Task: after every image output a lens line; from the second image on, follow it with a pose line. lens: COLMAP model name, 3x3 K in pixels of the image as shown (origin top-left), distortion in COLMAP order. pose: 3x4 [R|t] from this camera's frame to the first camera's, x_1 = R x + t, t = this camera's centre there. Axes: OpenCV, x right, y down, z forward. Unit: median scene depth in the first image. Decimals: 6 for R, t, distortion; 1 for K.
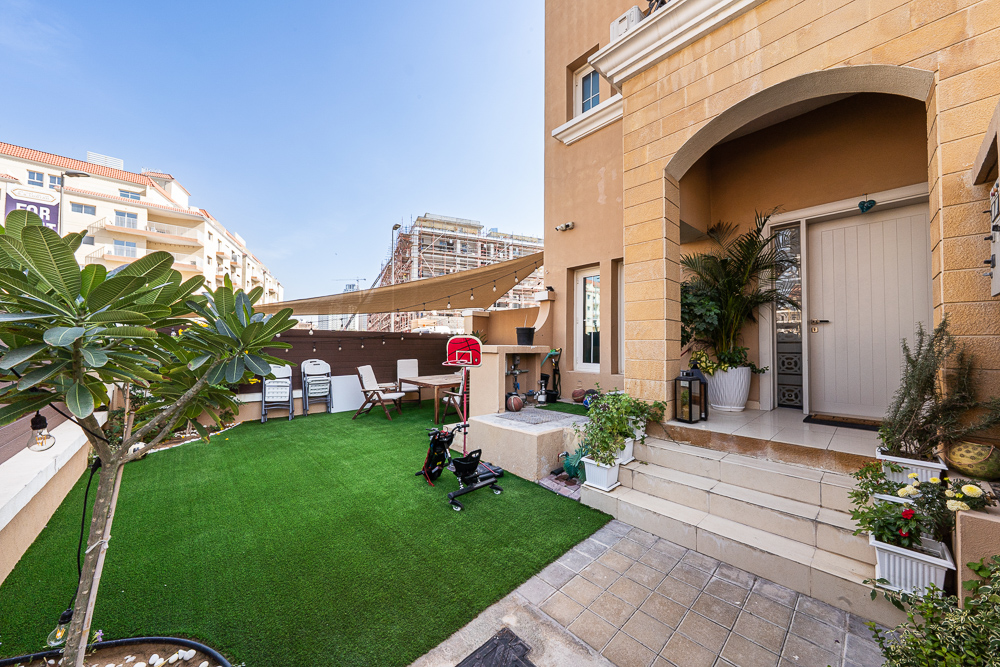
lens RADIAL K [[343.6, 0, 500.1], [0, 343.6, 336.1], [0, 0, 1]] dist [-0.001076, -0.000013]
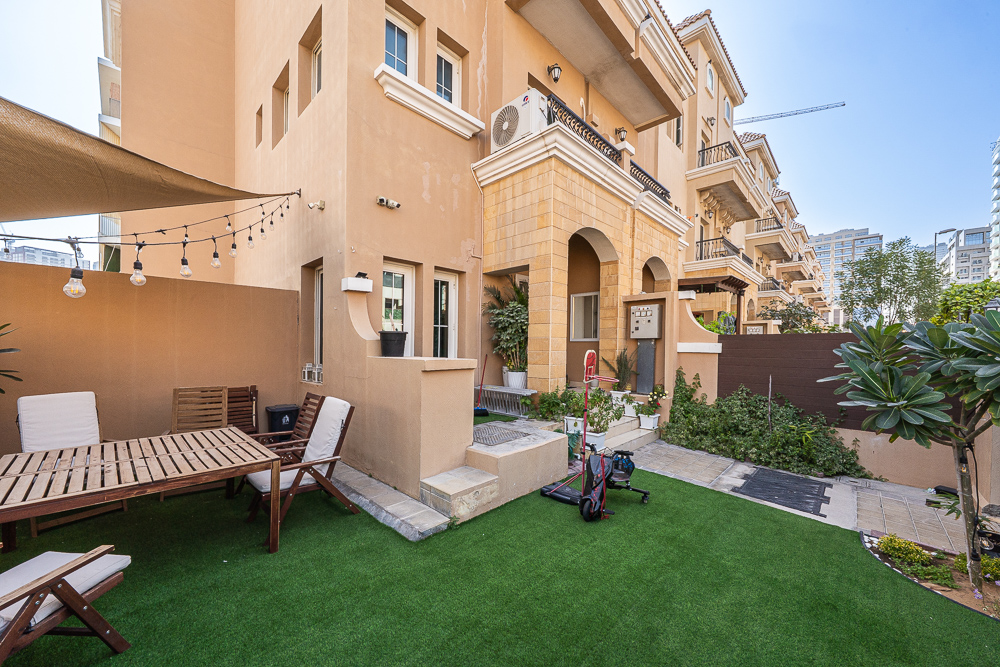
lens RADIAL K [[372.7, 0, 501.9], [0, 372.7, 347.7], [0, 0, 1]] dist [-0.001040, 0.000379]
pose [[-0.065516, -0.011187, 0.997789, -0.913945], [-0.025315, 0.999634, 0.009545, -0.007981], [-0.997530, -0.024633, -0.065775, 1.084101]]
